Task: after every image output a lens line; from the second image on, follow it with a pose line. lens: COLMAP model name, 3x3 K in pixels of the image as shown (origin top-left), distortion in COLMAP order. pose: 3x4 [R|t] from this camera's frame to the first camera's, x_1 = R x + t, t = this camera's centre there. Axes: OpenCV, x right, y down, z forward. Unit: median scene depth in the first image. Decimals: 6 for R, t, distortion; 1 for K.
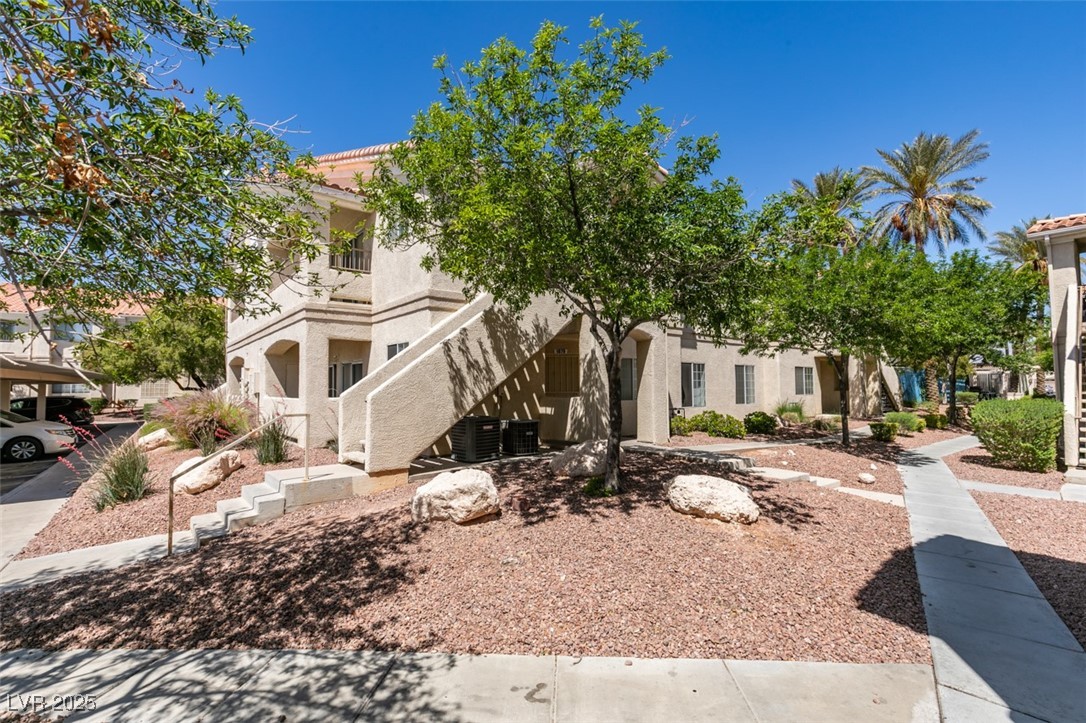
lens RADIAL K [[479.9, 0, 545.4], [0, 479.9, 363.6], [0, 0, 1]] dist [0.005448, 0.000472]
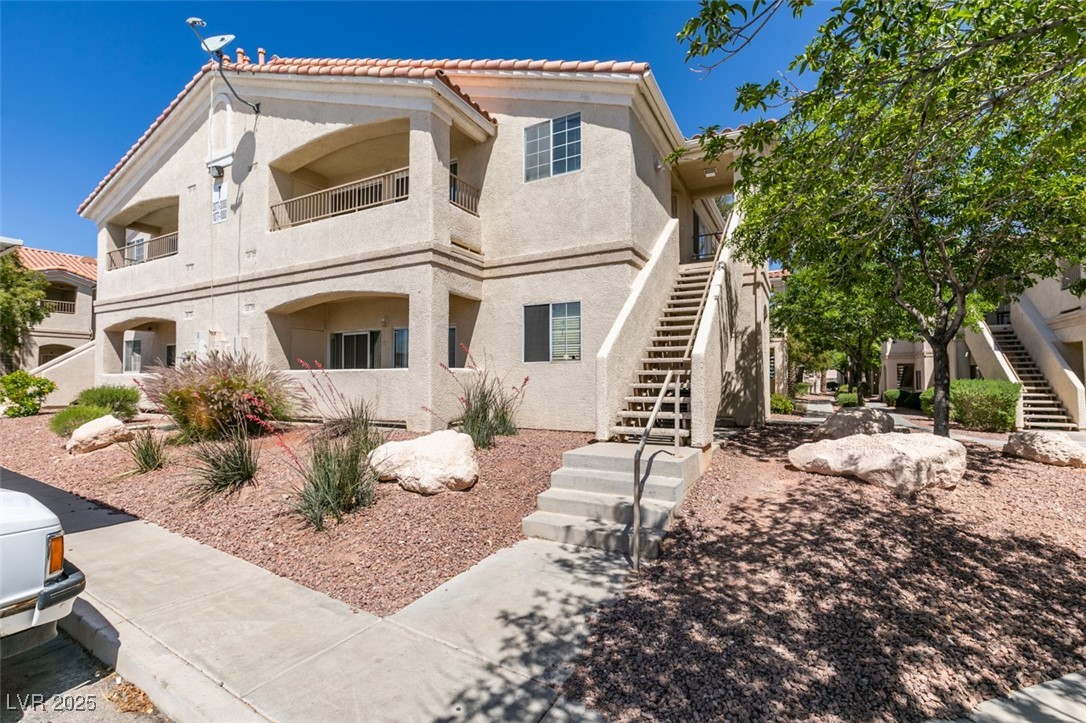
lens RADIAL K [[479.9, 0, 542.5], [0, 479.9, 365.3], [0, 0, 1]] dist [0.005448, 0.000472]
pose [[0.928185, 0.022155, 0.371458, -0.653899], [-0.027038, 0.999603, 0.007942, 0.061808], [-0.371135, -0.017415, 0.928416, 0.239974]]
